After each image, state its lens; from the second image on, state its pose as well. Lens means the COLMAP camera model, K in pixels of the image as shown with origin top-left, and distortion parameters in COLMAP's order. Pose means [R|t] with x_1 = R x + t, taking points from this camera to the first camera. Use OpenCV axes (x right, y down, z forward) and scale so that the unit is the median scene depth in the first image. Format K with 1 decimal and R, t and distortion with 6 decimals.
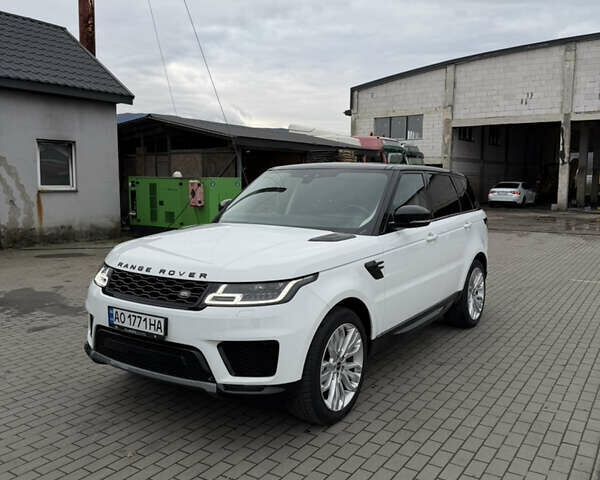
lens RADIAL K [[555.3, 0, 300.0], [0, 555.3, 240.0], [0, 0, 1]] dist [0.132304, -0.261222]
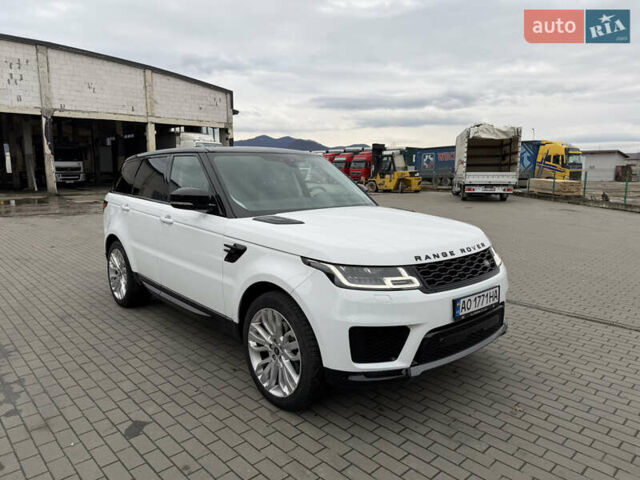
lens RADIAL K [[446.5, 0, 321.2], [0, 446.5, 237.7], [0, 0, 1]] dist [0.054064, -0.058529]
pose [[0.237466, -0.148411, 0.959992, -0.768247], [0.102680, 0.986559, 0.127119, -0.070198], [-0.965954, 0.068385, 0.249513, 0.724263]]
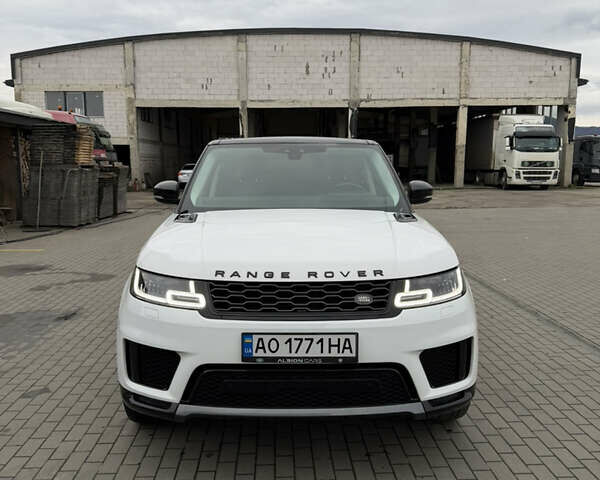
lens RADIAL K [[555.3, 0, 300.0], [0, 555.3, 240.0], [0, 0, 1]] dist [0.132304, -0.261222]
pose [[0.813221, -0.085381, 0.575657, -0.475236], [0.068087, 0.996345, 0.051592, -0.020638], [-0.577958, -0.002761, 0.816062, 0.277656]]
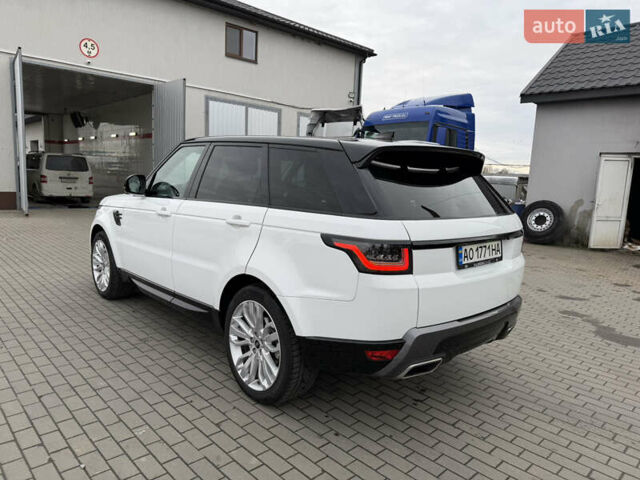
lens RADIAL K [[447.5, 0, 318.5], [0, 447.5, 242.0], [0, 0, 1]] dist [0.049013, -0.062954]
pose [[-0.233244, 0.124219, -0.964452, 0.880122], [-0.147774, 0.975761, 0.161413, -0.113949], [0.961124, 0.180170, -0.209234, 1.367440]]
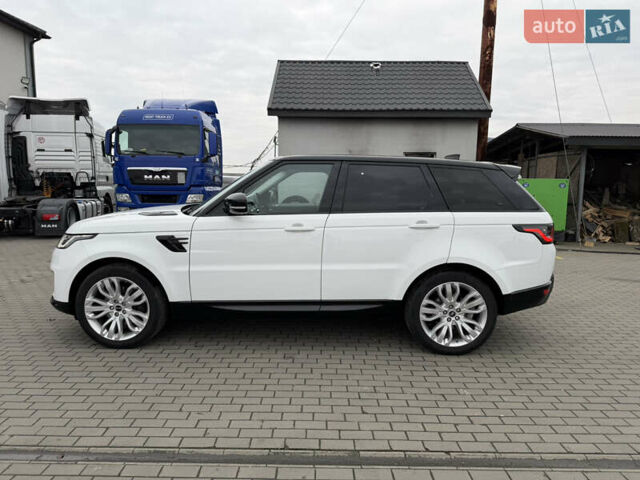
lens RADIAL K [[447.5, 0, 318.5], [0, 447.5, 242.0], [0, 0, 1]] dist [0.049013, -0.062954]
pose [[0.541931, 0.109152, -0.833305, 0.868423], [-0.099018, 0.992917, 0.065665, -0.033823], [0.834569, 0.046926, 0.548901, 0.581885]]
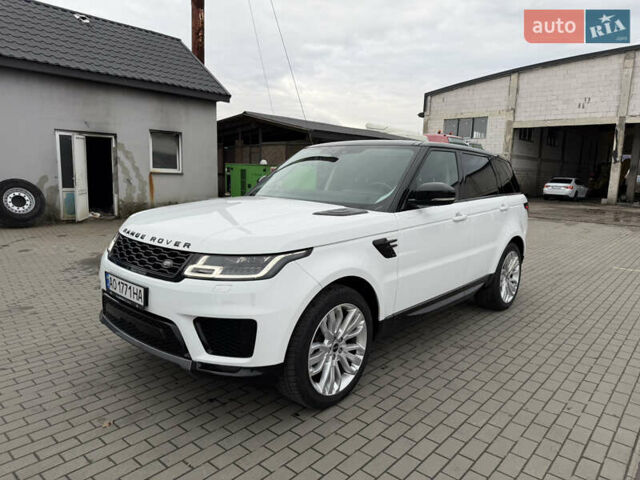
lens RADIAL K [[447.5, 0, 318.5], [0, 447.5, 242.0], [0, 0, 1]] dist [0.049013, -0.062954]
pose [[0.989464, 0.044167, -0.137876, 0.099564], [-0.037997, 0.998169, 0.047065, 0.009648], [0.139702, -0.041330, 0.989331, 0.187555]]
